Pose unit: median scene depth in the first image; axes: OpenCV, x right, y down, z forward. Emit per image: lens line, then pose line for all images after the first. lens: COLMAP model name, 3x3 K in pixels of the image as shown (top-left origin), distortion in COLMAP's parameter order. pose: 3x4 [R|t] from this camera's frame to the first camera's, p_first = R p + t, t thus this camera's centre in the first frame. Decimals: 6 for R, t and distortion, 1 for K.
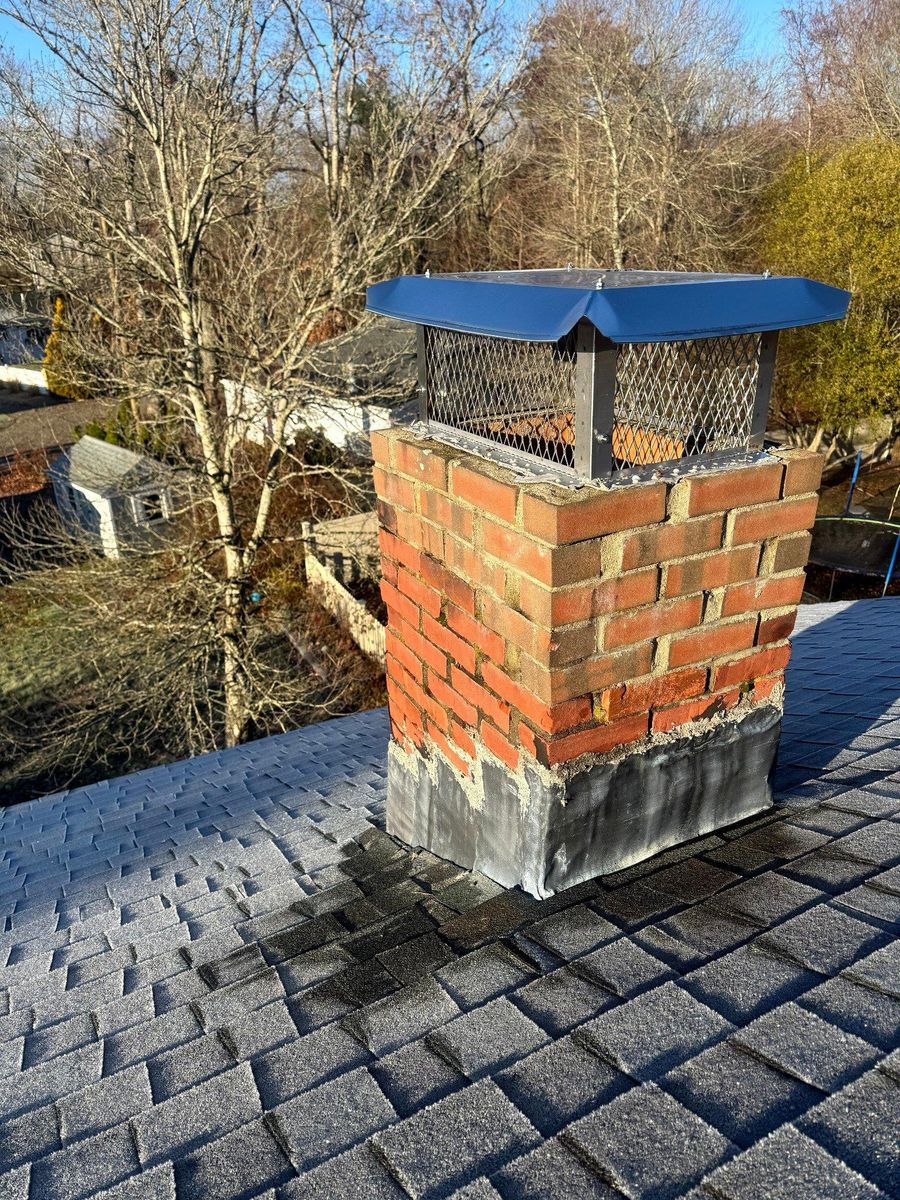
lens RADIAL K [[843.5, 0, 450.0], [0, 843.5, 600.0], [0, 0, 1]] dist [0.065291, -0.075516]
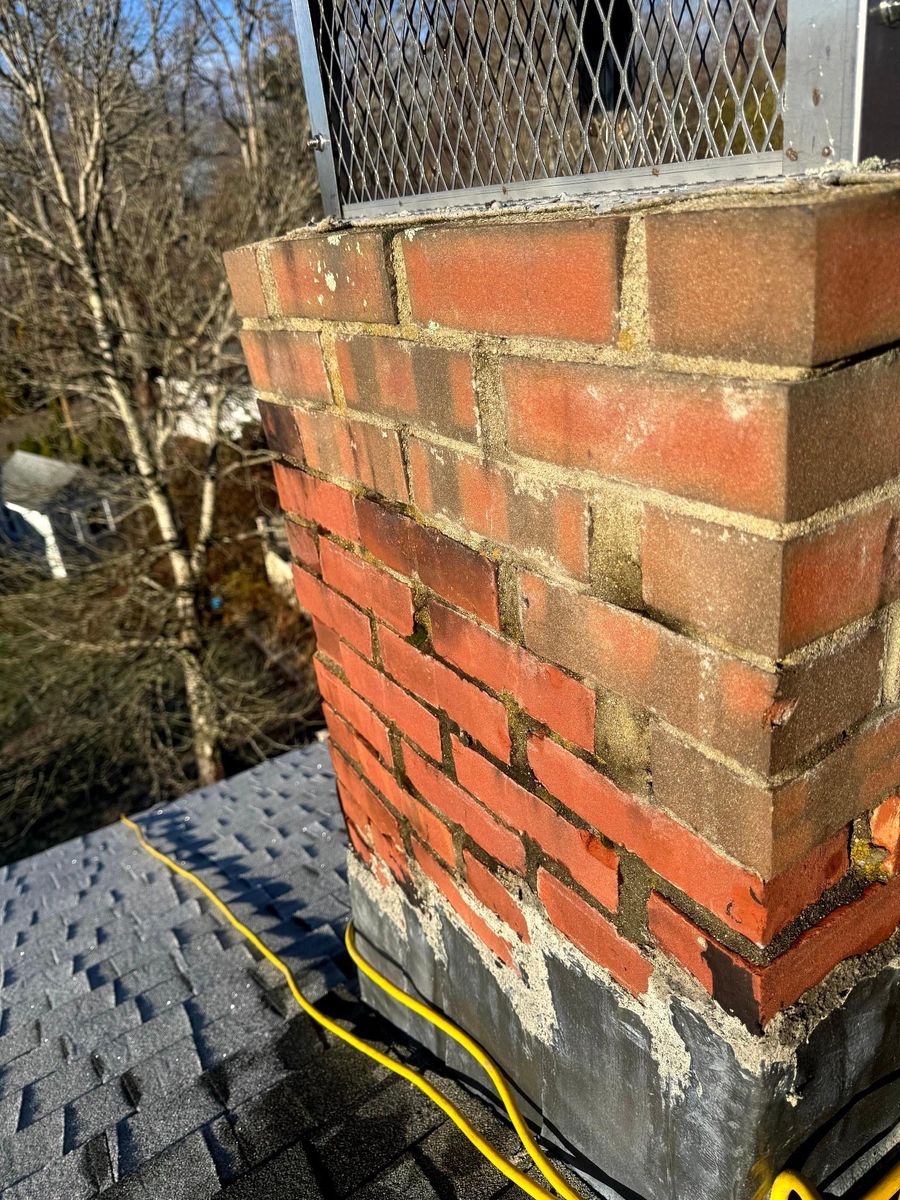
lens RADIAL K [[843.5, 0, 450.0], [0, 843.5, 600.0], [0, 0, 1]] dist [0.065291, -0.075516]
pose [[0.993652, -0.108417, 0.030023, -0.002975], [0.107752, 0.993913, 0.022933, -0.003877], [-0.032326, -0.019552, 0.999286, 0.354236]]
